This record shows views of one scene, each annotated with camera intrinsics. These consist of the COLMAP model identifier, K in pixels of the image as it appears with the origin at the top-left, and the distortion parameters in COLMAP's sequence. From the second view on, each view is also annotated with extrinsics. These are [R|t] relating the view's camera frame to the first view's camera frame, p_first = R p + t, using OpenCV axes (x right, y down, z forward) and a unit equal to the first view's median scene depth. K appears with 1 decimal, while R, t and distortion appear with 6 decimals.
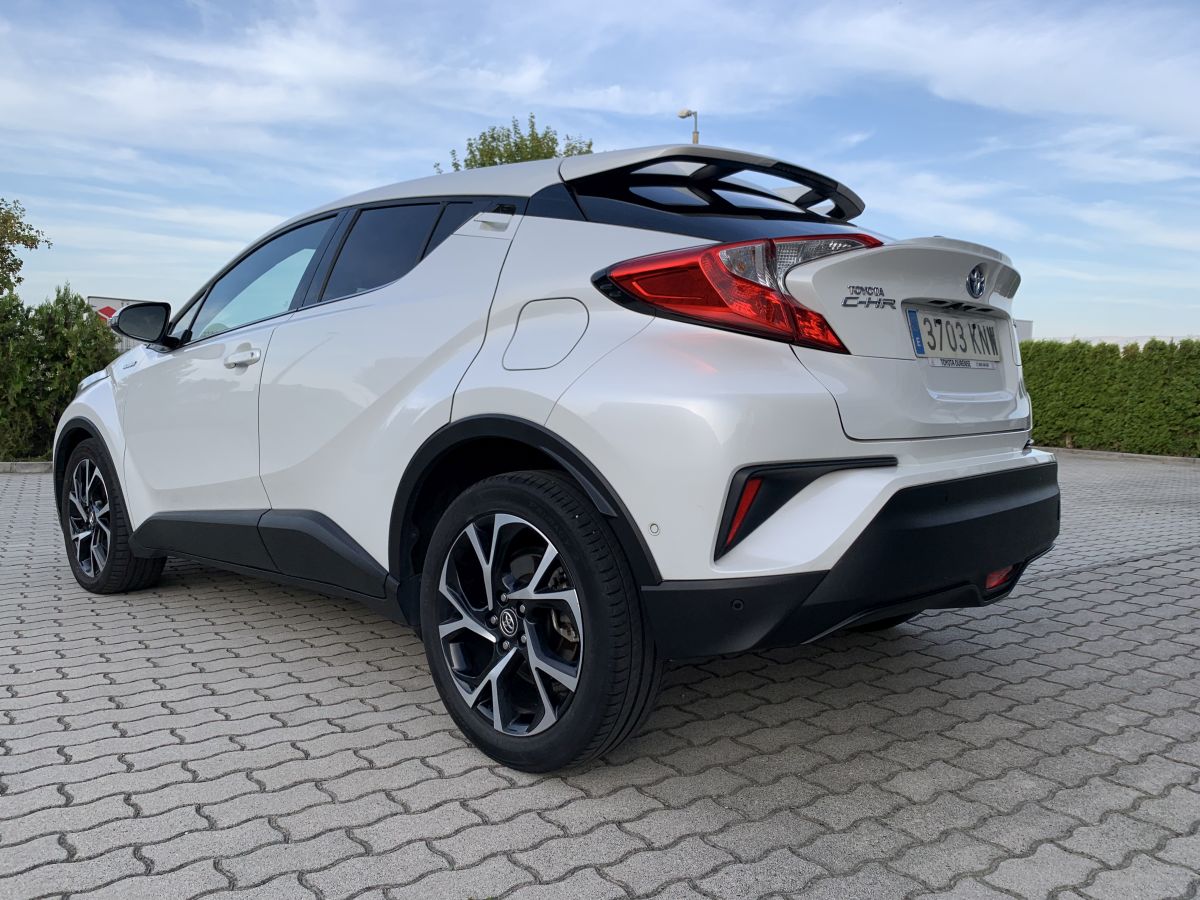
lens RADIAL K [[923.8, 0, 599.8], [0, 923.8, 425.3], [0, 0, 1]] dist [-0.000226, 0.006485]
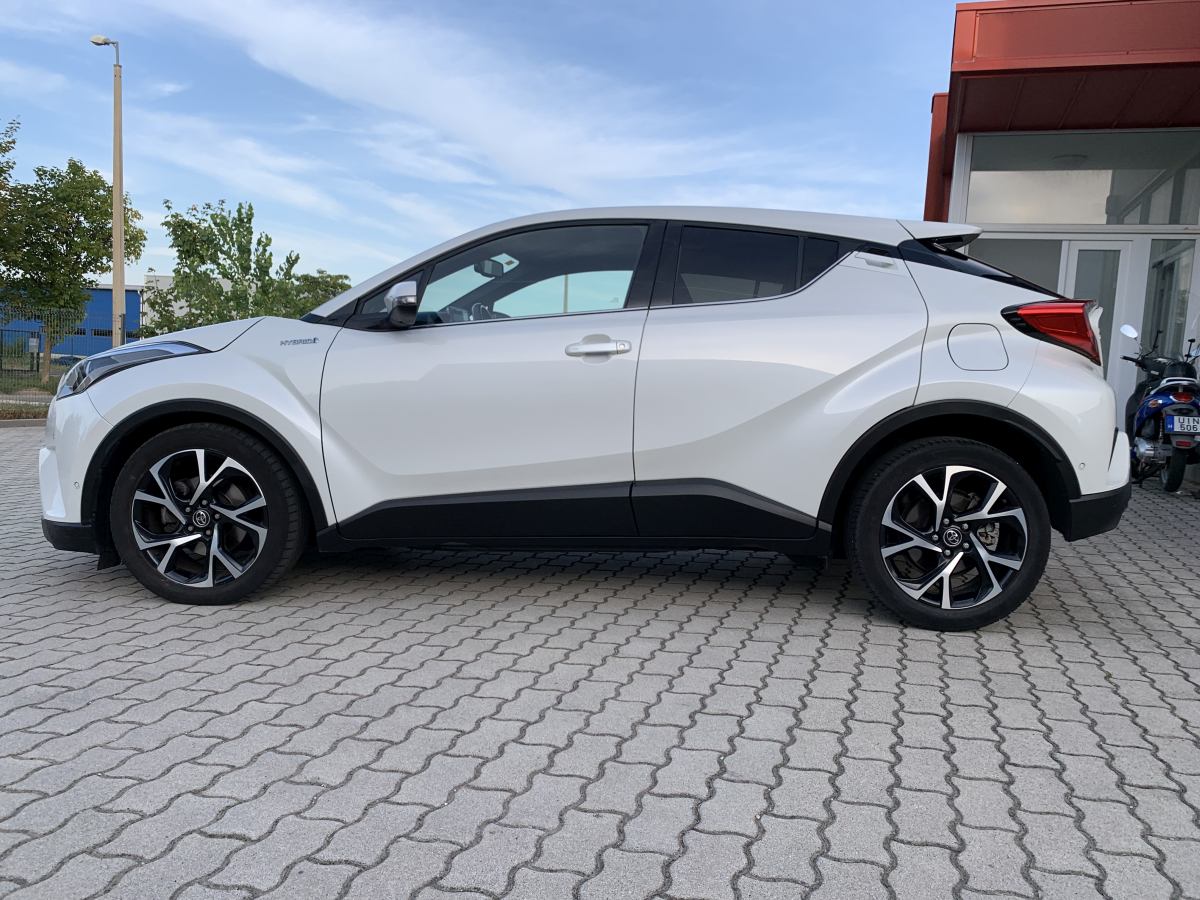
lens RADIAL K [[908.8, 0, 598.7], [0, 908.8, 452.9], [0, 0, 1]] dist [-0.006299, 0.003869]
pose [[0.774621, -0.044891, 0.630830, -1.482930], [0.006057, 0.997958, 0.063579, -0.023071], [-0.632396, -0.045429, 0.773312, 0.220039]]
